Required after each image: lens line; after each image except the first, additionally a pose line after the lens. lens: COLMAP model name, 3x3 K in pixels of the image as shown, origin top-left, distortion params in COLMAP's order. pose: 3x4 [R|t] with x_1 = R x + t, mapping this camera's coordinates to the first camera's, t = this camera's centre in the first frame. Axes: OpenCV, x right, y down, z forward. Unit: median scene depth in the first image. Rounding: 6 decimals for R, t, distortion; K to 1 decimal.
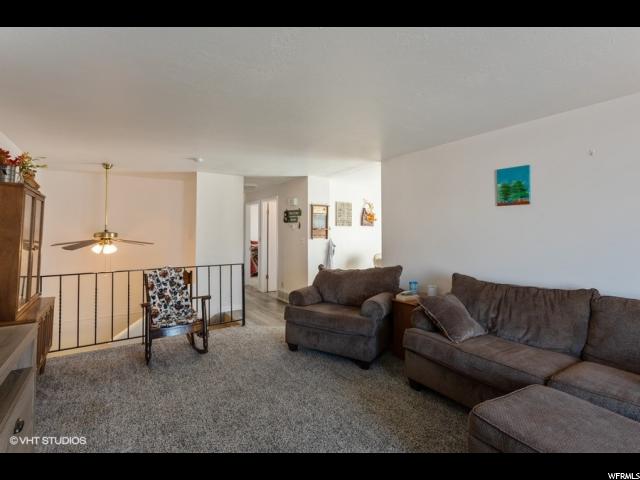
lens RADIAL K [[309.6, 0, 317.6], [0, 309.6, 225.9], [0, 0, 1]] dist [-0.000267, 0.000099]
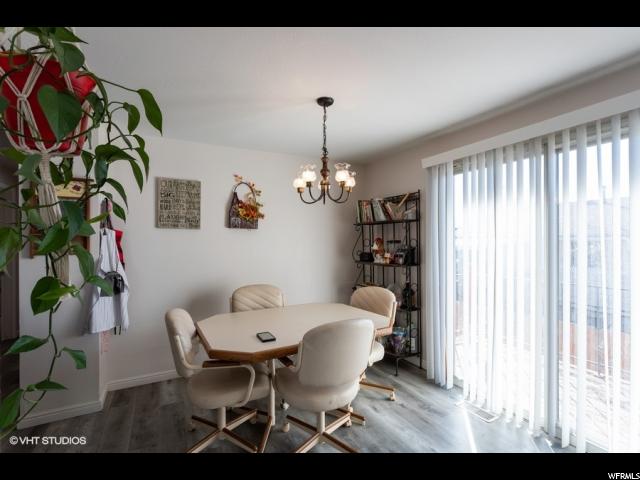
lens RADIAL K [[303.2, 0, 316.9], [0, 303.2, 241.4], [0, 0, 1]] dist [0.000659, 0.000427]
pose [[0.992877, 0.009586, -0.118758, 0.586826], [-0.004115, 0.998923, 0.046225, -0.003200], [0.119073, -0.045407, 0.991847, 0.898887]]
